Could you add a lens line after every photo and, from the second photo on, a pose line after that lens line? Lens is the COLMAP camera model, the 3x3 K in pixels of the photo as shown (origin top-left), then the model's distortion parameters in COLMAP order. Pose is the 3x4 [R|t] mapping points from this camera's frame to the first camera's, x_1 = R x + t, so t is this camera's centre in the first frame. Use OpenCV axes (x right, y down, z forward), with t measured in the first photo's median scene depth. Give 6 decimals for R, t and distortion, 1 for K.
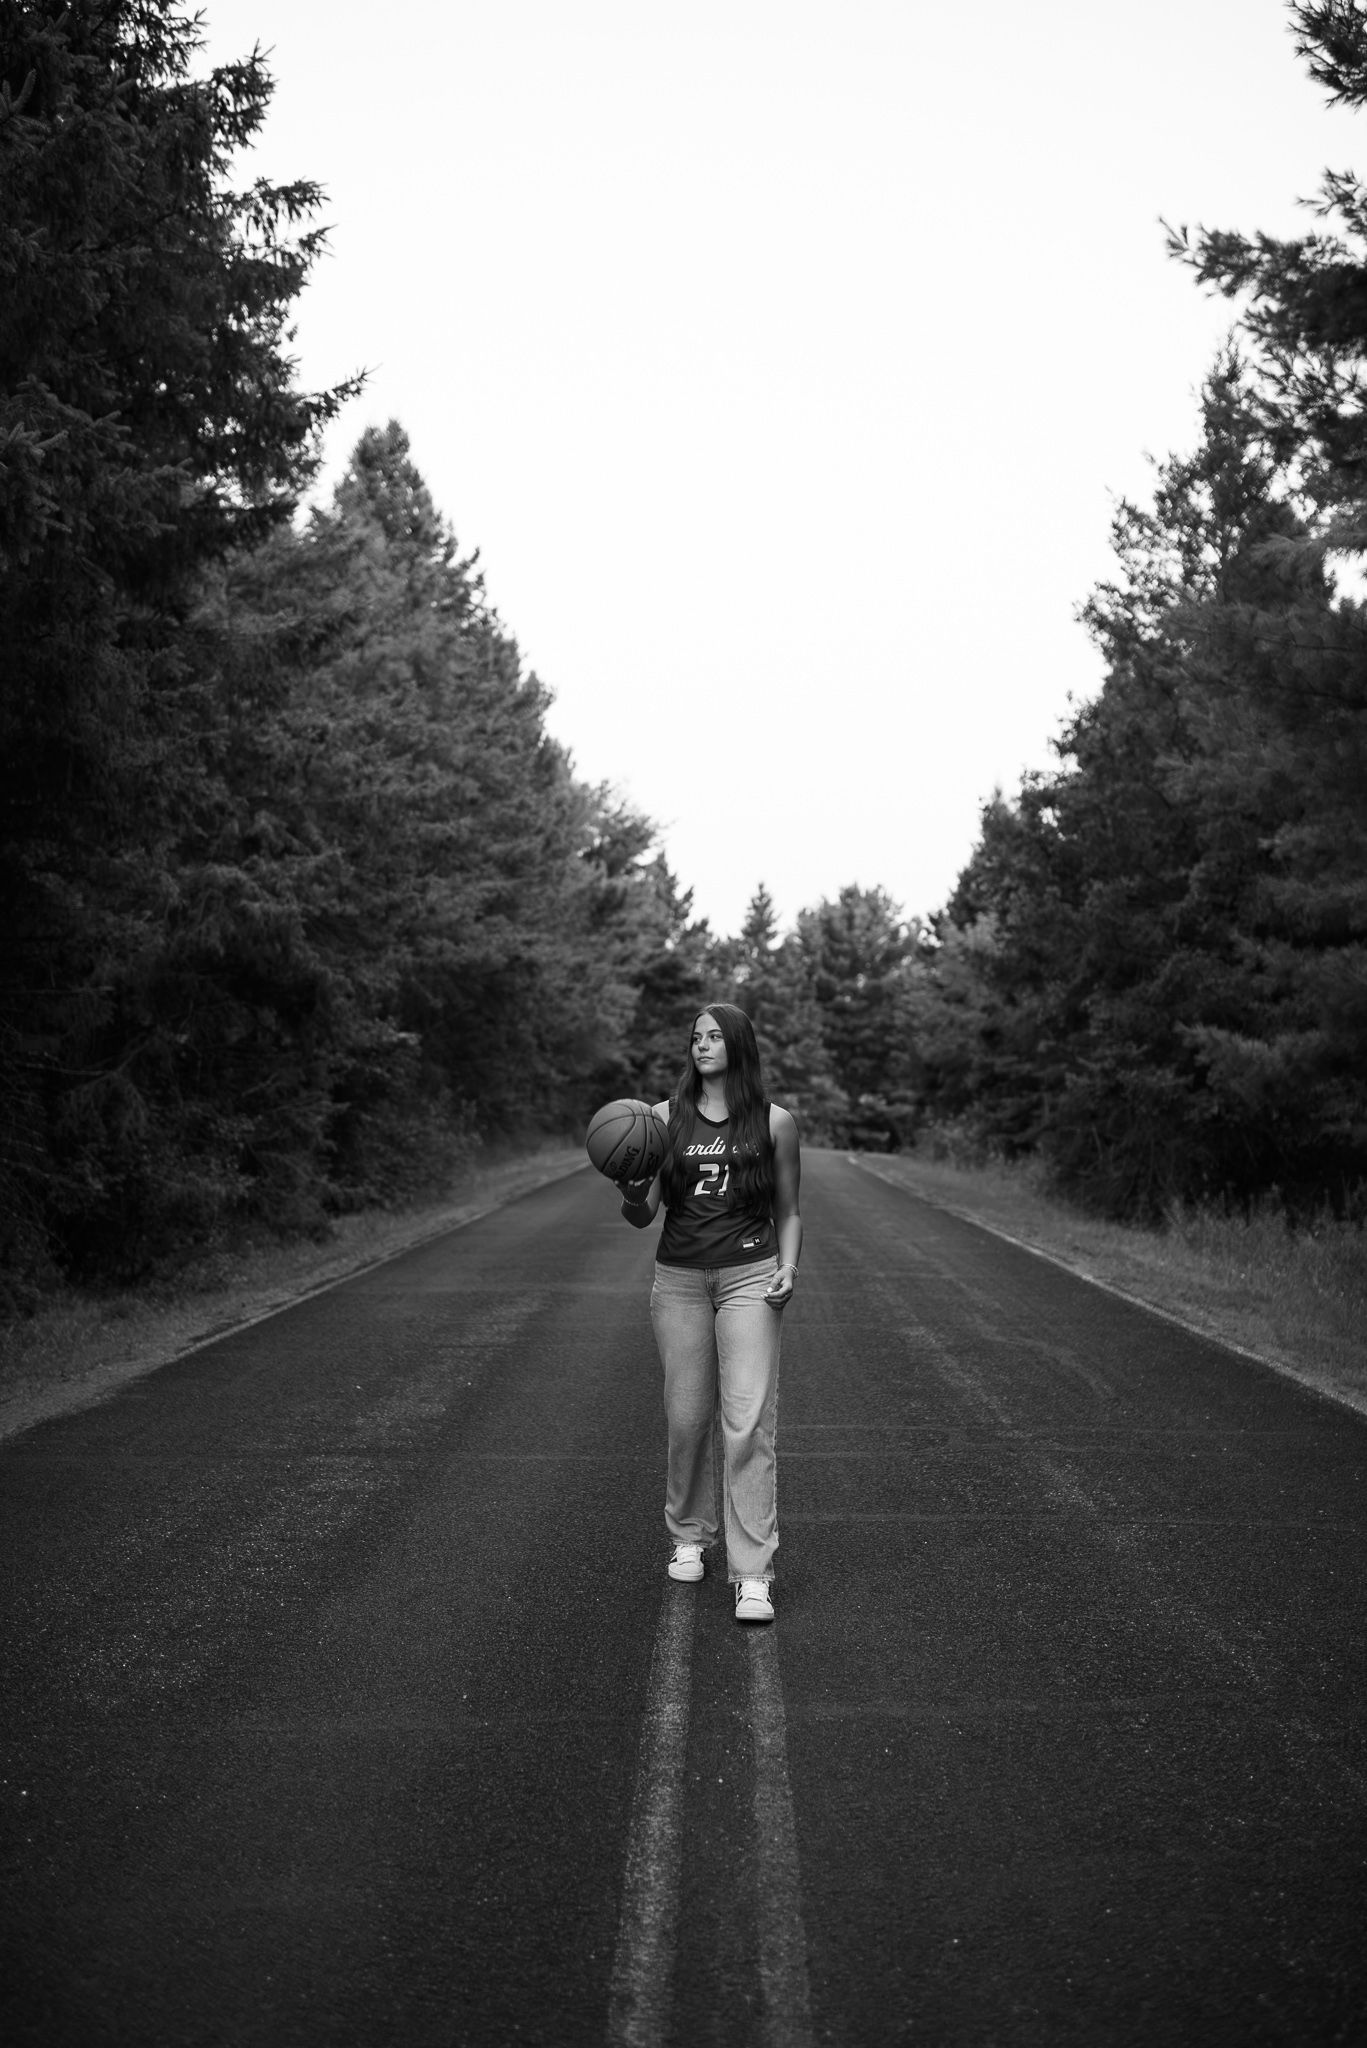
lens RADIAL K [[2003.1, 0, 683.5], [0, 2003.1, 1024.0], [0, 0, 1]] dist [-0.012150, 0.007881]
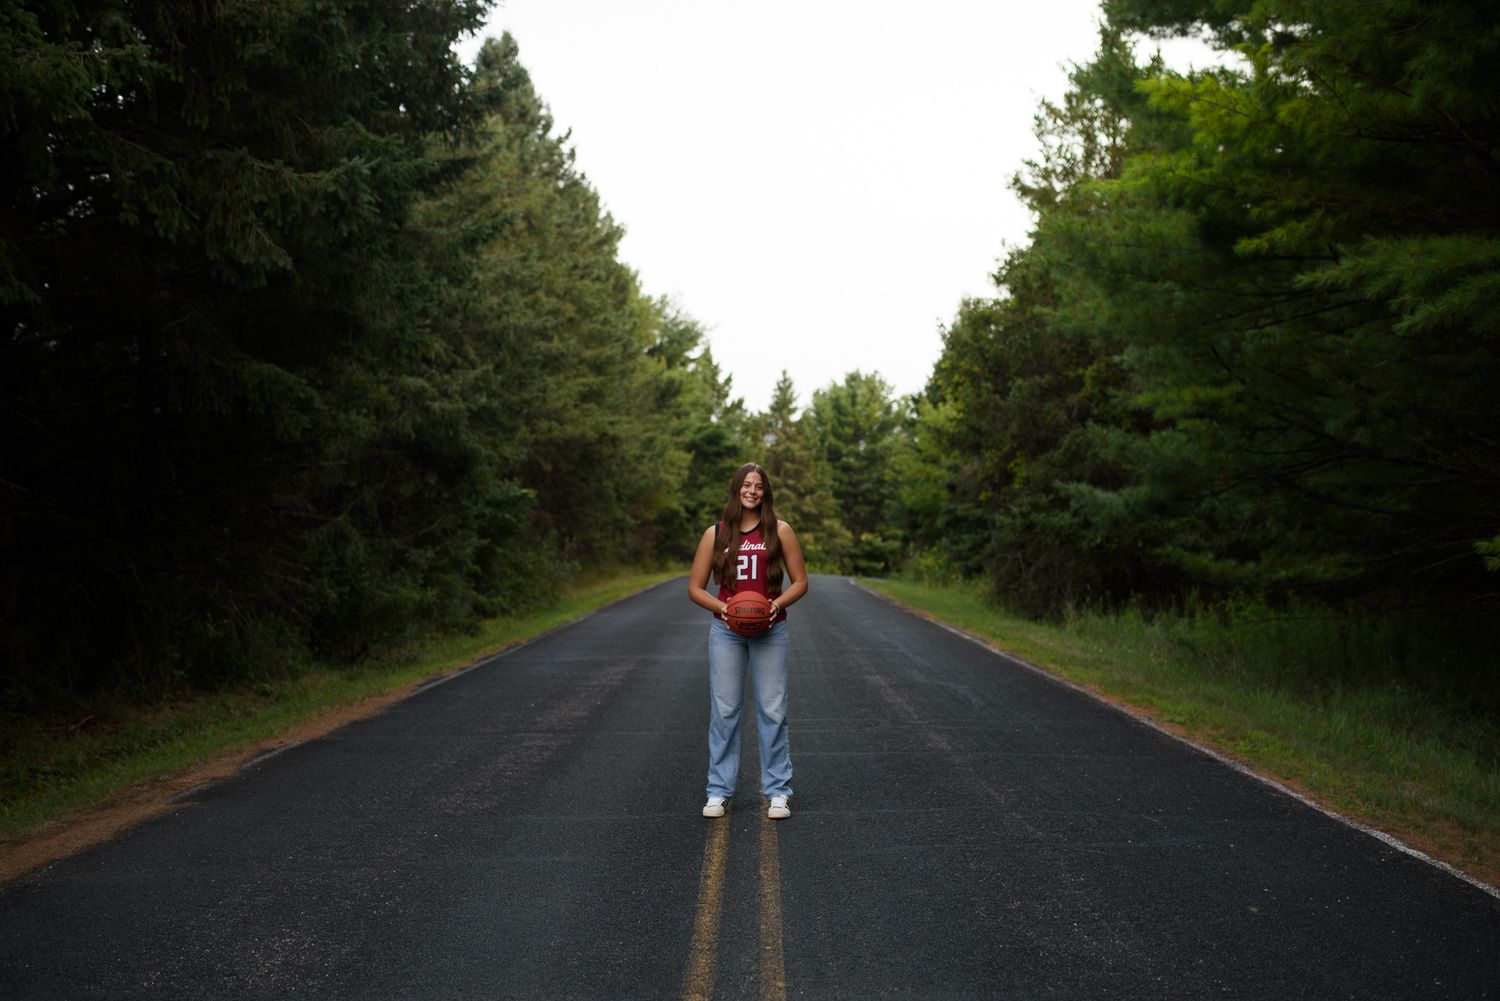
lens RADIAL K [[1610.3, 0, 749.1], [0, 1610.3, 567.5], [0, 0, 1]] dist [-0.013086, -0.001837]
pose [[0.999873, -0.006208, 0.014680, -0.000240], [0.005387, 0.998456, 0.055295, -0.001650], [-0.015001, -0.055209, 0.998362, -0.089578]]
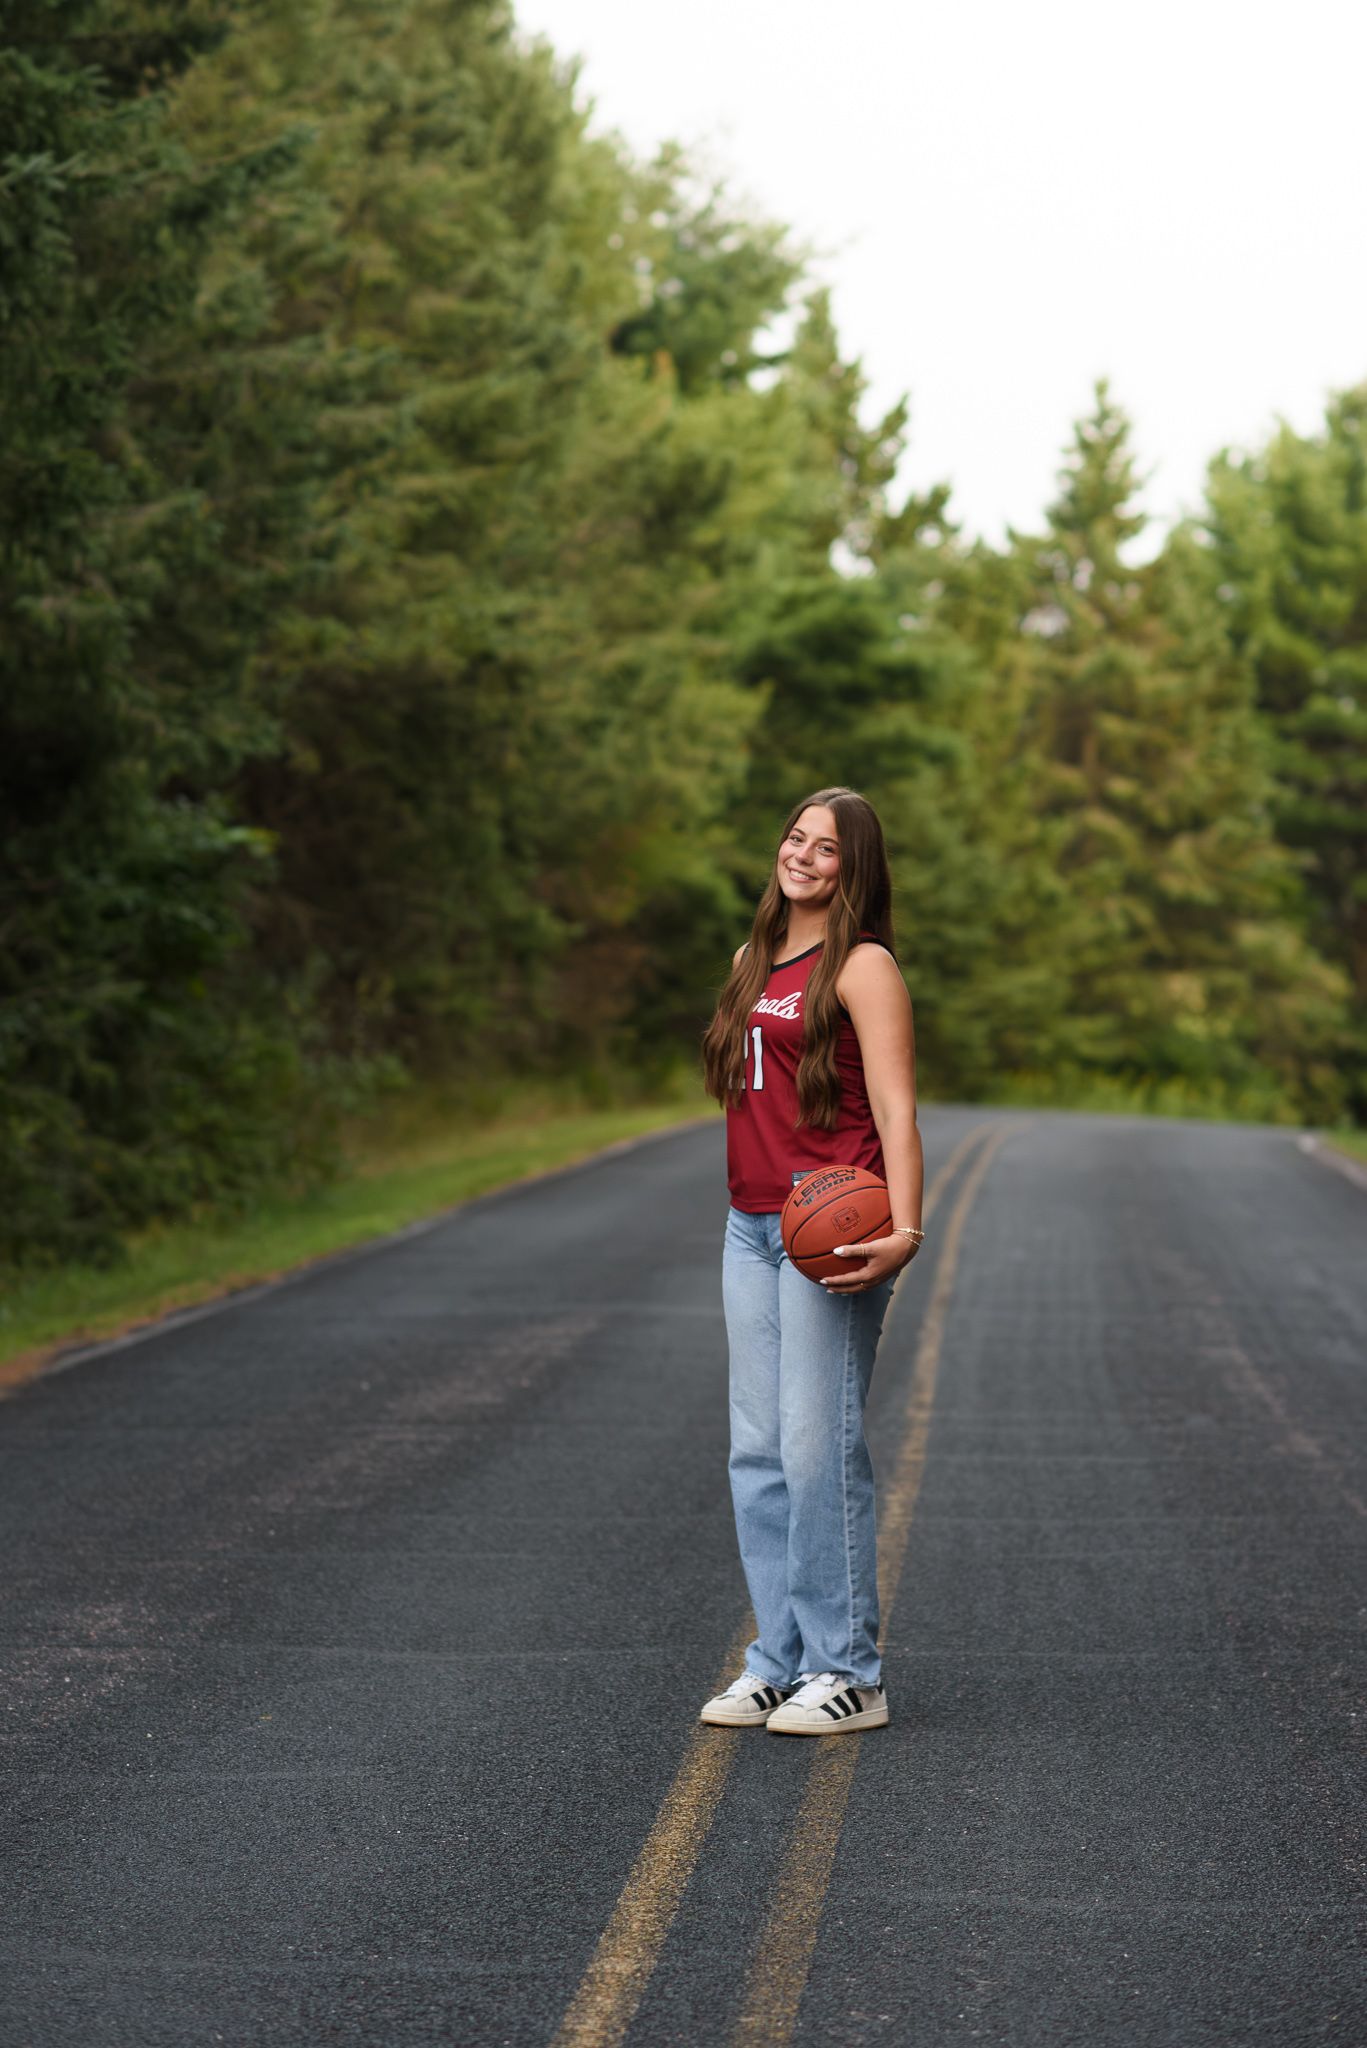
lens RADIAL K [[6515.8, 0, 683.5], [0, 6515.8, 1024.0], [0, 0, 1]] dist [-0.086683, -0.497238]
pose [[0.999472, 0.003338, -0.032326, 0.005040], [-0.001970, 0.999105, 0.042245, -0.009913], [0.032438, -0.042159, 0.998584, -0.326442]]
